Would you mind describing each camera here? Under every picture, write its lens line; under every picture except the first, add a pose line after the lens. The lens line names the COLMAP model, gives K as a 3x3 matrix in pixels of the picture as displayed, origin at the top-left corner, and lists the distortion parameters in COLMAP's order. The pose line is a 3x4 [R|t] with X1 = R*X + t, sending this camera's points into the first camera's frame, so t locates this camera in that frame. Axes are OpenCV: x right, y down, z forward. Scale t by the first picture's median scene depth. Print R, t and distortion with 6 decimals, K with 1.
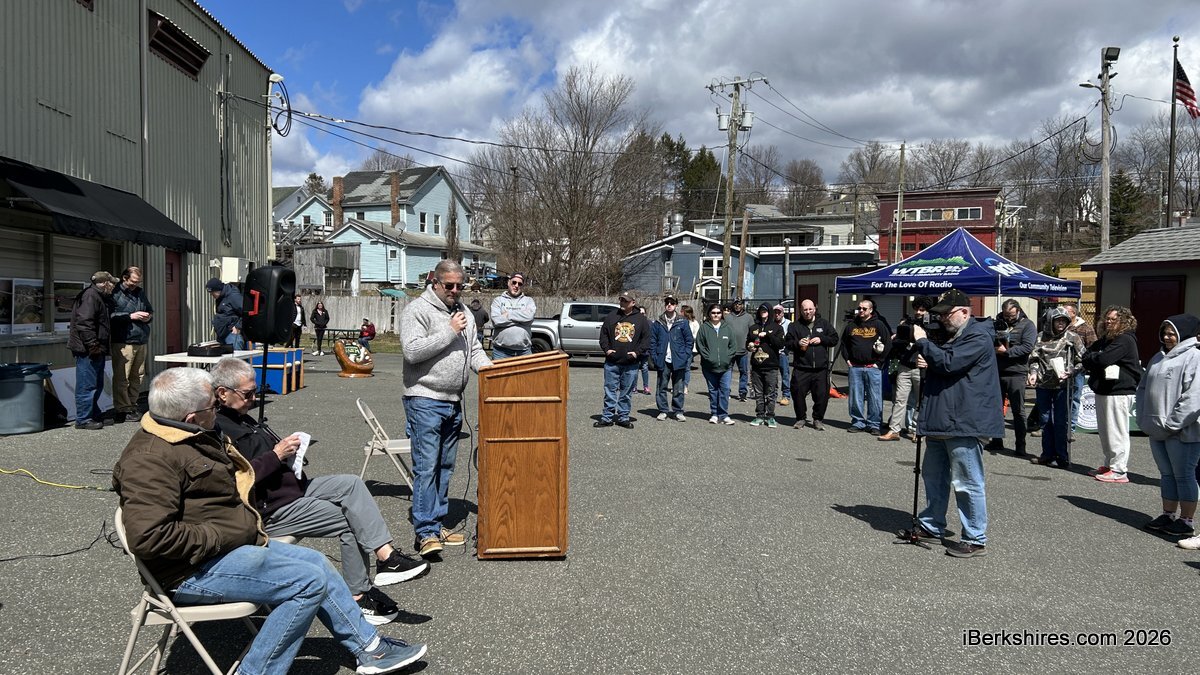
lens RADIAL K [[939.2, 0, 601.2], [0, 939.2, 337.4], [0, 0, 1]] dist [0.005001, 0.000381]
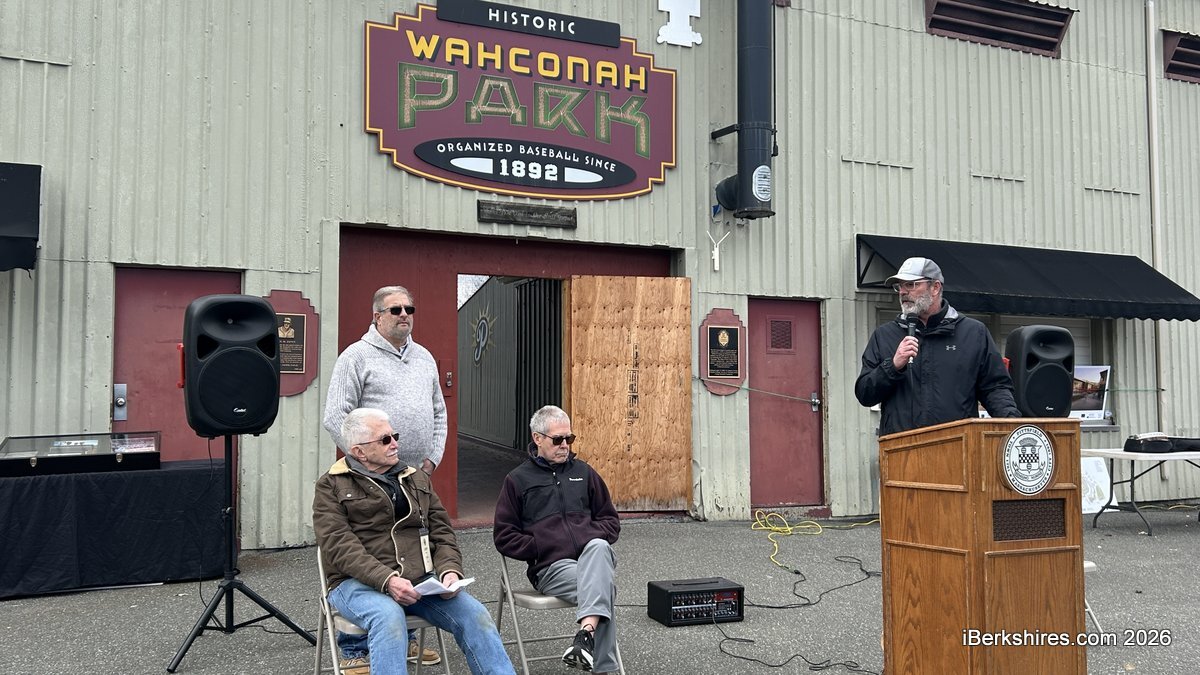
lens RADIAL K [[1127.5, 0, 599.2], [0, 1127.5, 344.5], [0, 0, 1]] dist [0.038916, 0.000000]
pose [[0.360033, -0.065435, -0.930642, 0.588462], [-0.025169, 0.996493, -0.079802, 0.035471], [0.932600, 0.052155, 0.357124, 0.489121]]
